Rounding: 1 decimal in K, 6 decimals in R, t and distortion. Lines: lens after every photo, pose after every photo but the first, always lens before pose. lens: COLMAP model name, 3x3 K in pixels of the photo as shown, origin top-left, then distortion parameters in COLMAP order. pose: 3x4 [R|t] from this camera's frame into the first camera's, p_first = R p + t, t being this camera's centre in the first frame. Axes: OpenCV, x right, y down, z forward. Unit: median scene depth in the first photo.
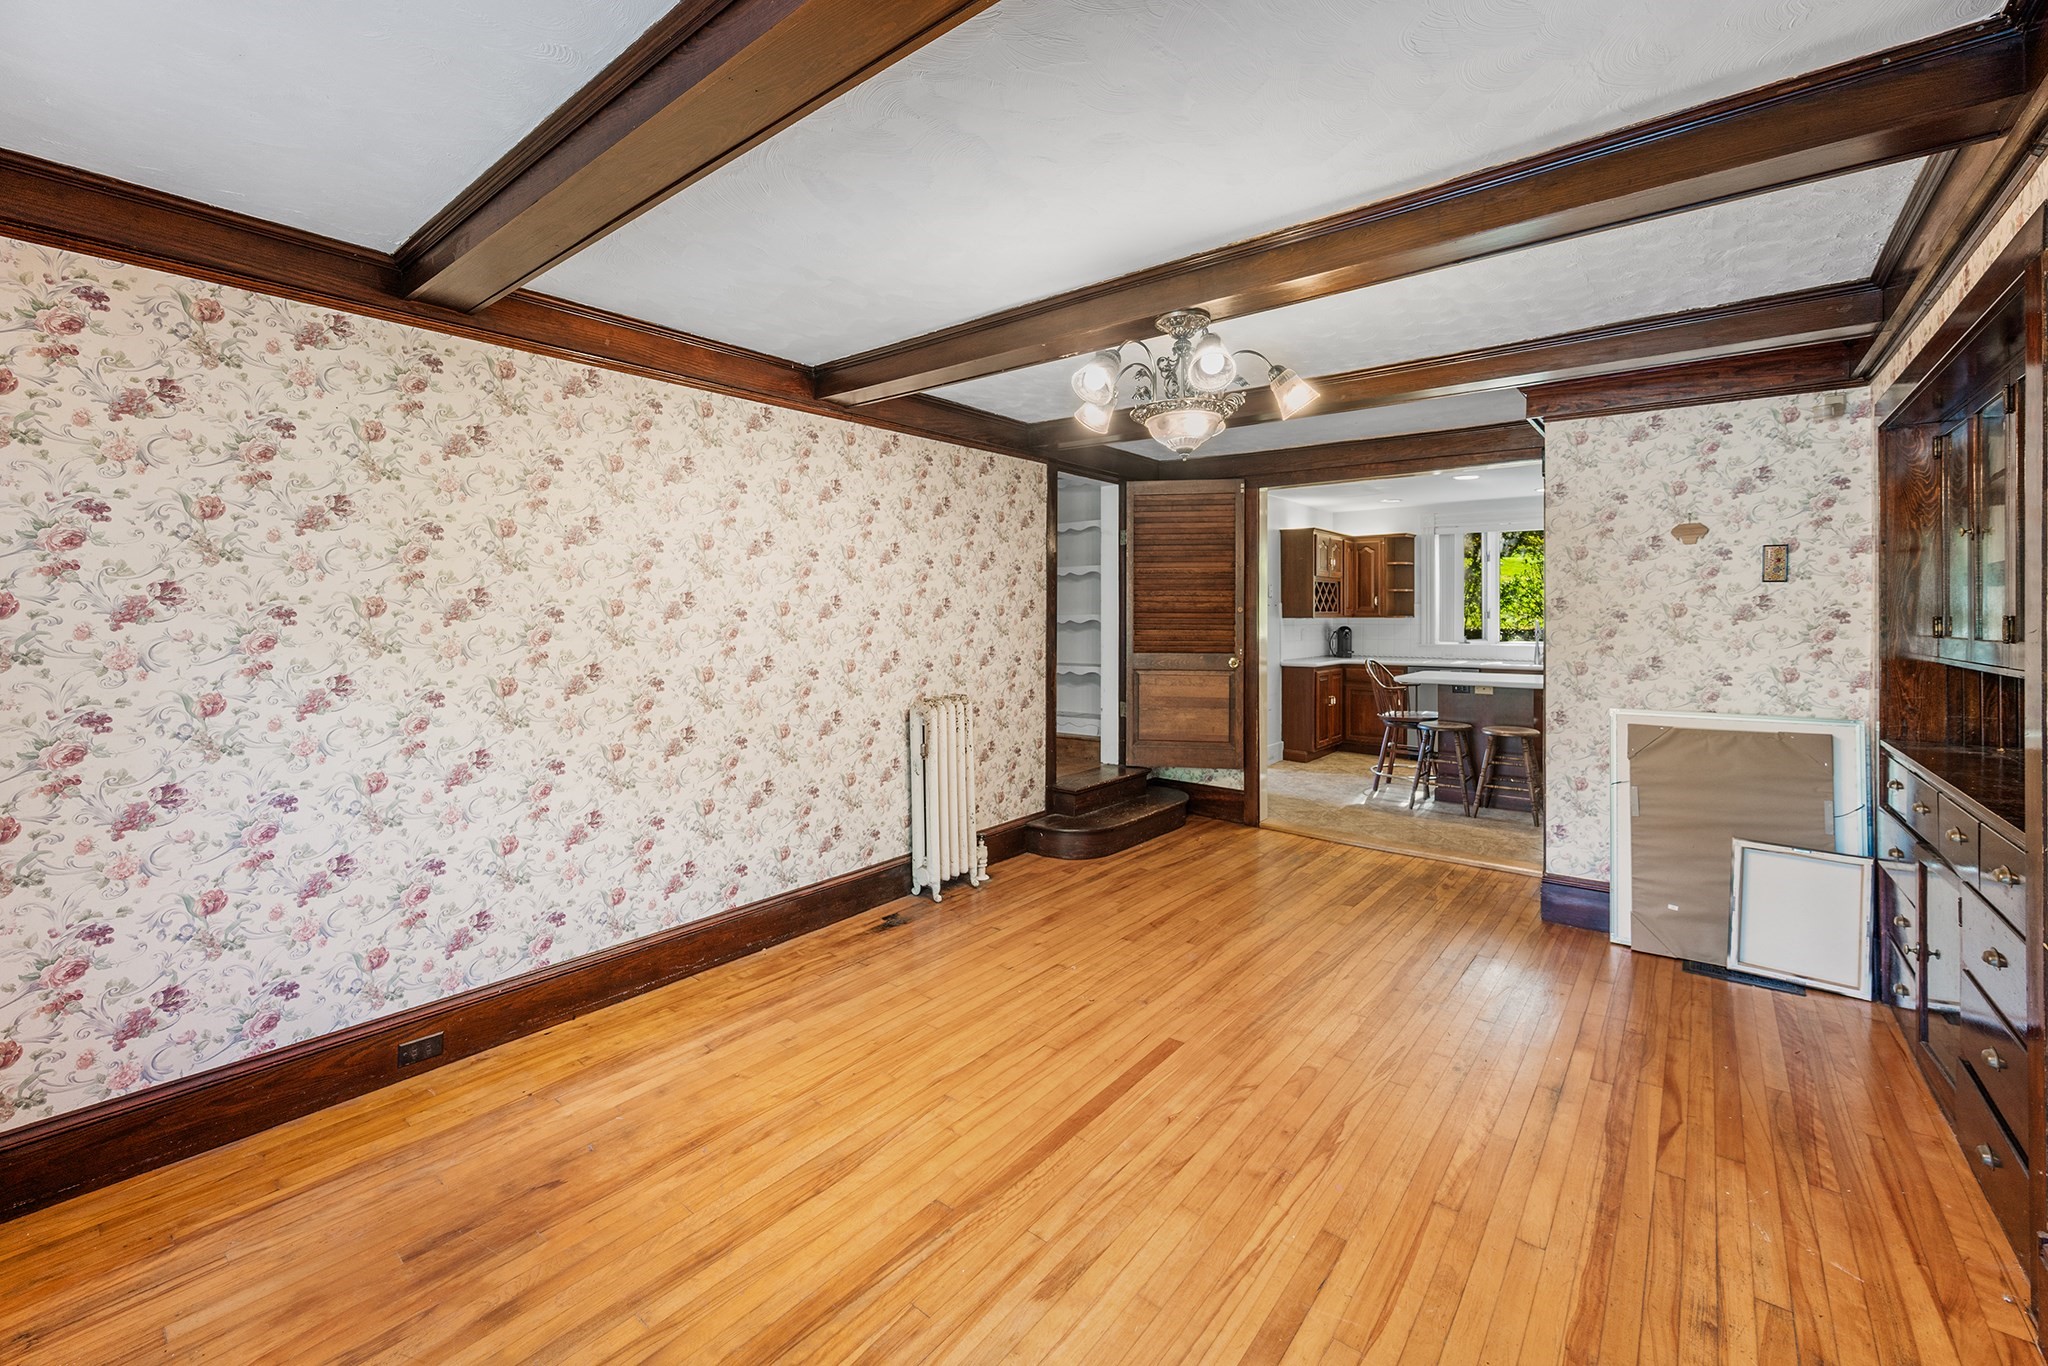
lens RADIAL K [[841.1, 0, 1029.5], [0, 841.1, 624.0], [0, 0, 1]] dist [-0.000226, -0.000008]
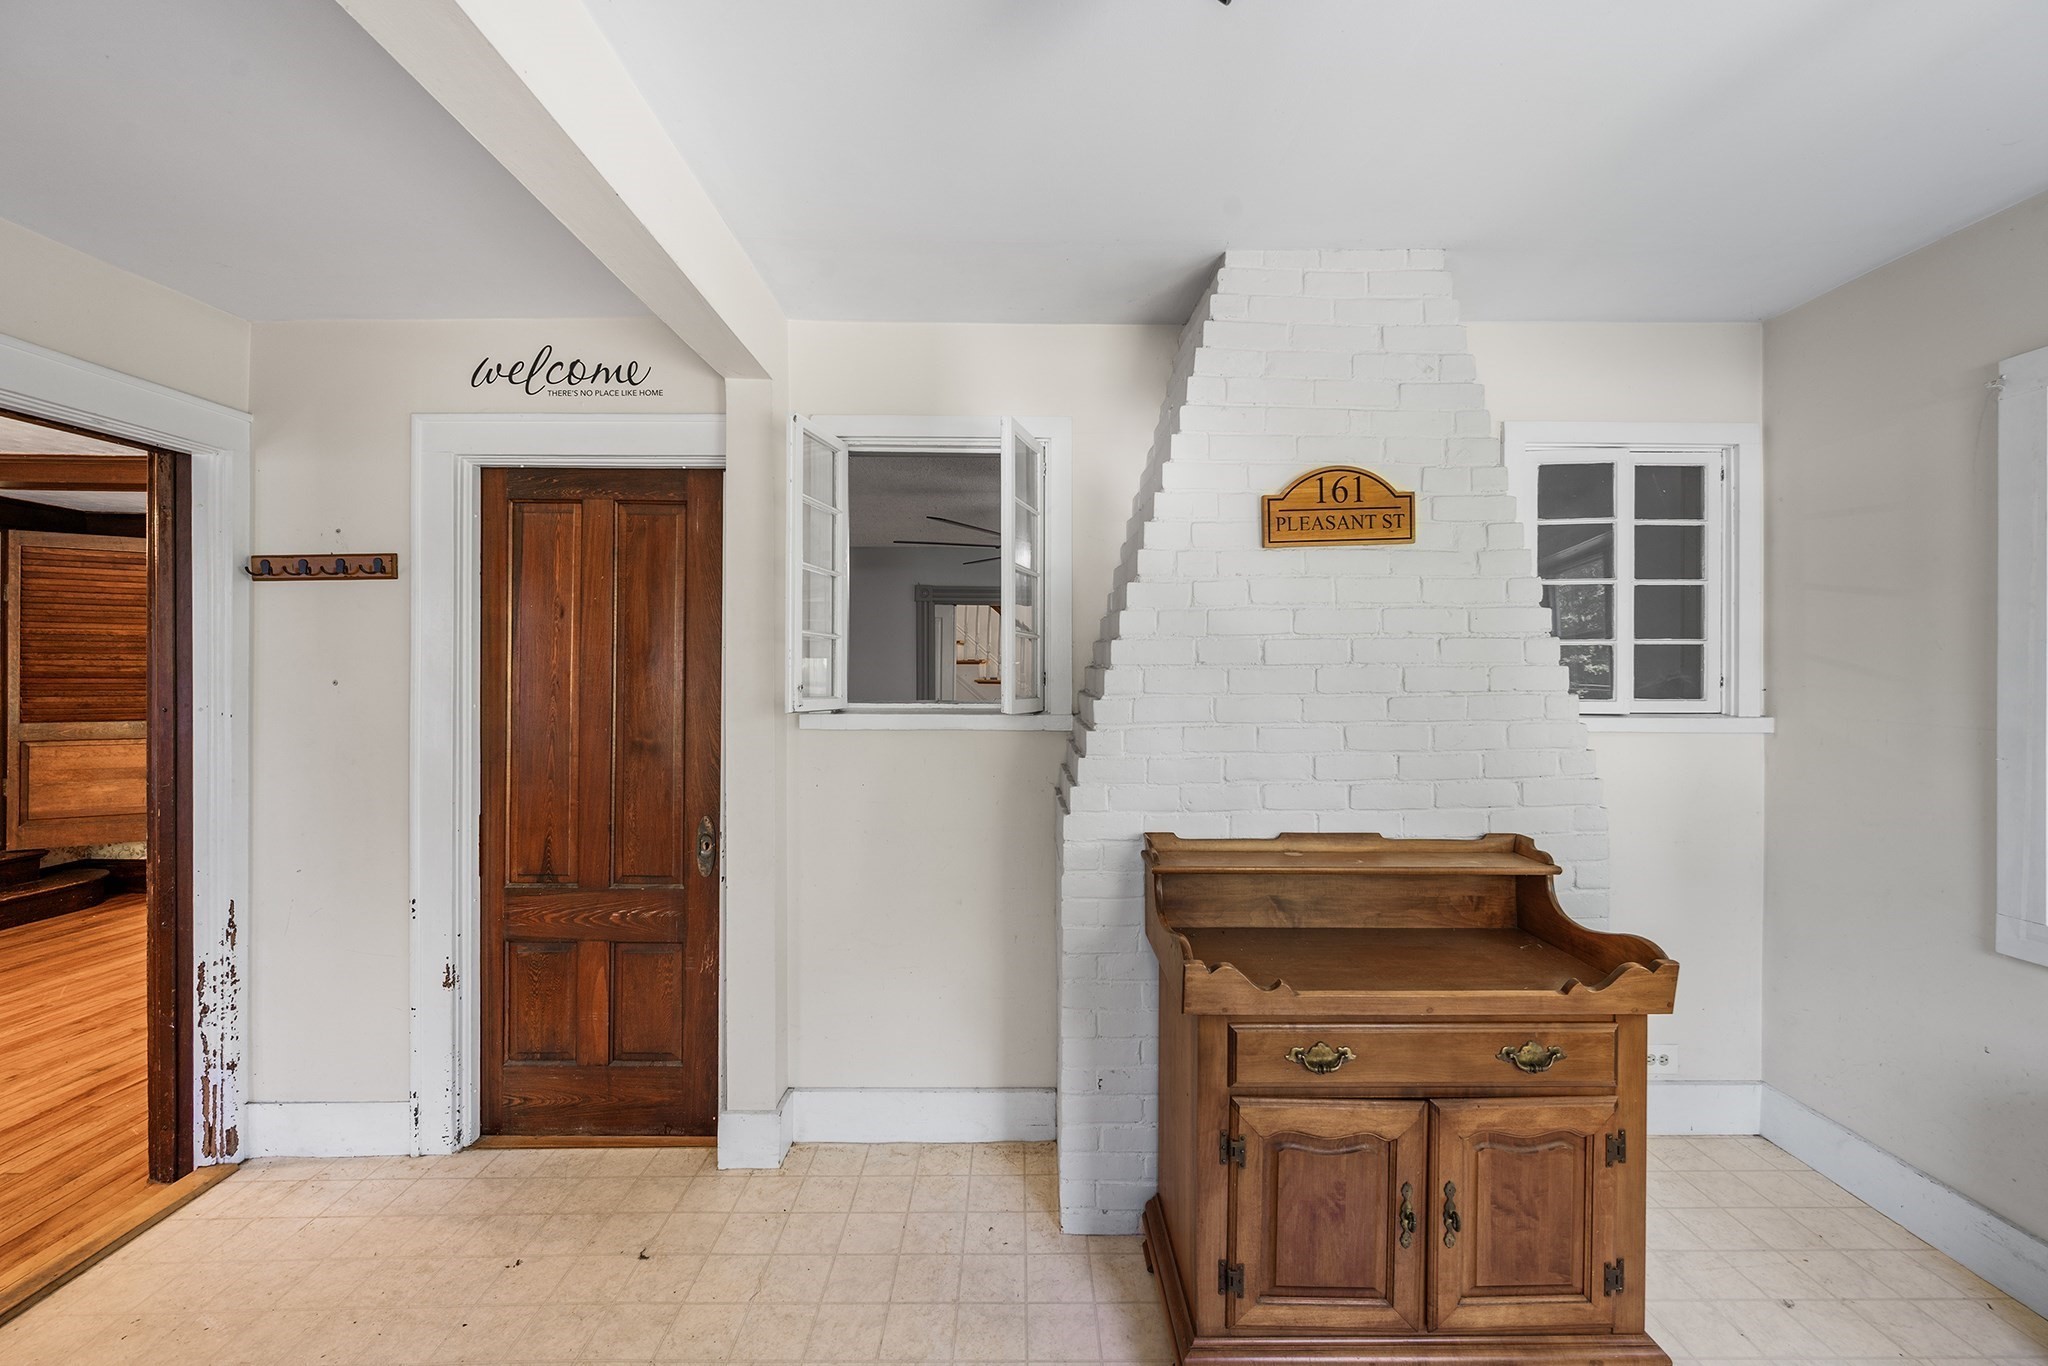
lens RADIAL K [[841.1, 0, 1024.2], [0, 841.1, 677.5], [0, 0, 1]] dist [-0.000226, -0.000008]
pose [[0.778147, 0.002664, 0.628076, 0.393424], [-0.001111, 0.999995, -0.002865, -0.012209], [-0.628081, 0.001532, 0.778147, -0.363758]]
